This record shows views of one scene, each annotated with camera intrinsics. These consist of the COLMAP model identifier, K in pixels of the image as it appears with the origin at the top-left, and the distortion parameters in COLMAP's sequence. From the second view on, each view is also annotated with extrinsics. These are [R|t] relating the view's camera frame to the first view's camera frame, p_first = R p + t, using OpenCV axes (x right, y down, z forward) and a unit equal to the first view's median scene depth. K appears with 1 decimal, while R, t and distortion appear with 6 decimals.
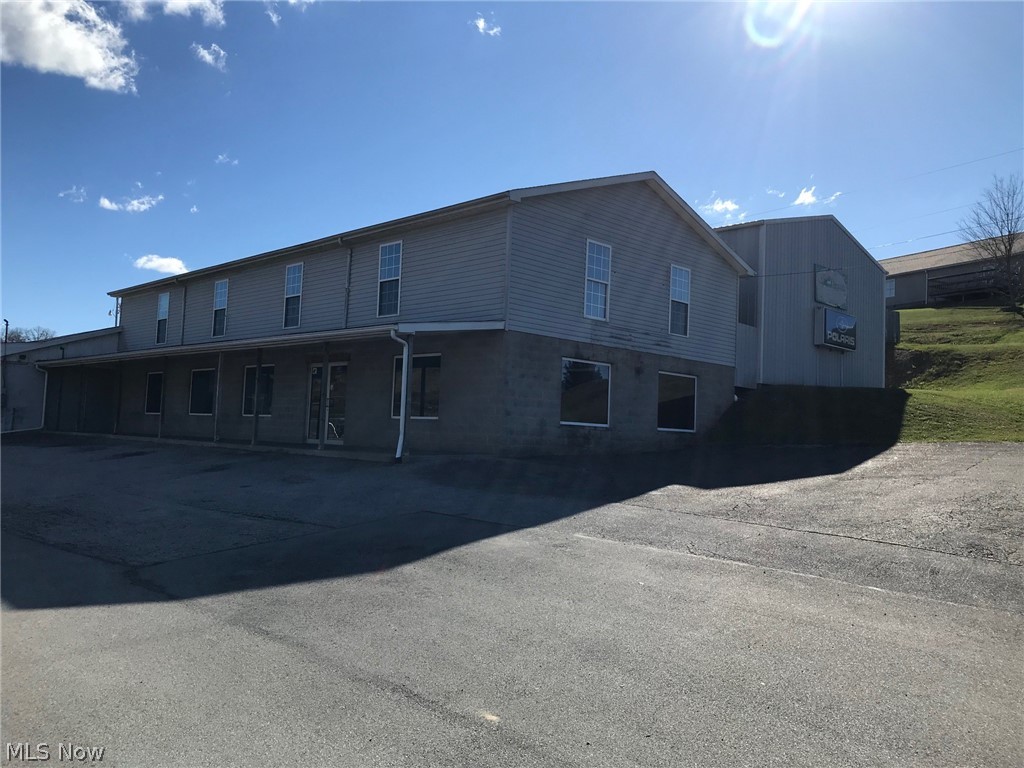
lens RADIAL K [[855.7, 0, 512.0], [0, 855.7, 384.0], [0, 0, 1]] dist [0.014877, 0.002595]
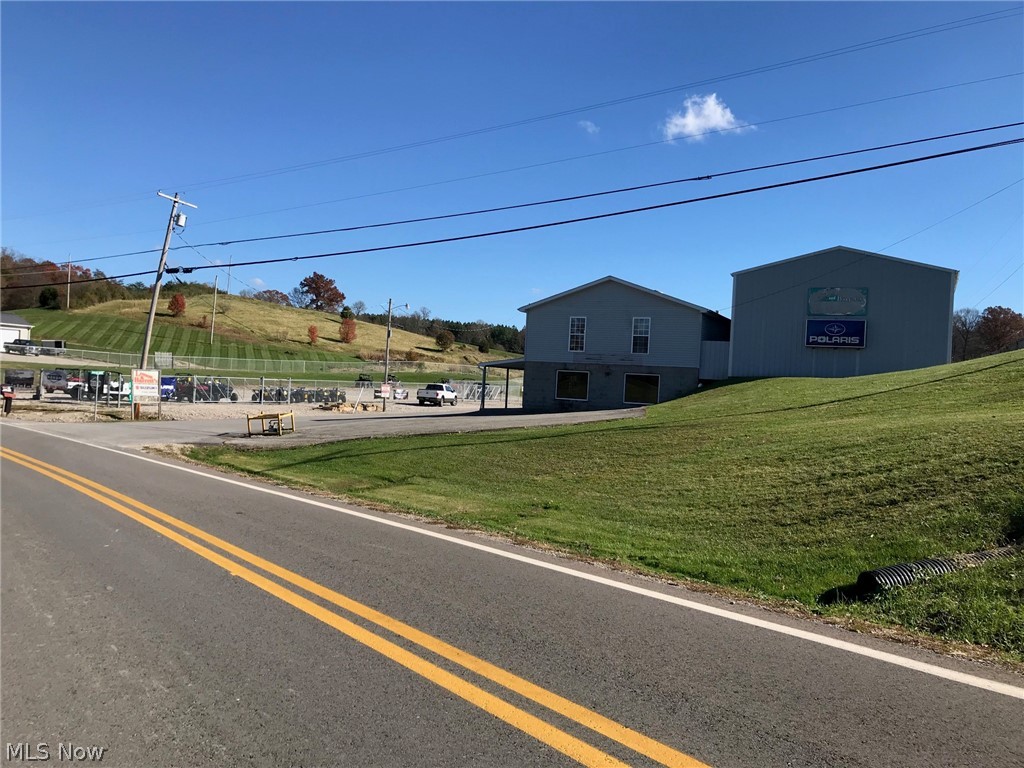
lens RADIAL K [[855.7, 0, 512.0], [0, 855.7, 384.0], [0, 0, 1]] dist [0.014877, 0.002595]
pose [[0.325293, -0.023372, -0.945325, 2.000994], [0.019461, 0.999648, -0.018018, 0.041462], [0.945413, -0.012536, 0.325633, 0.111358]]
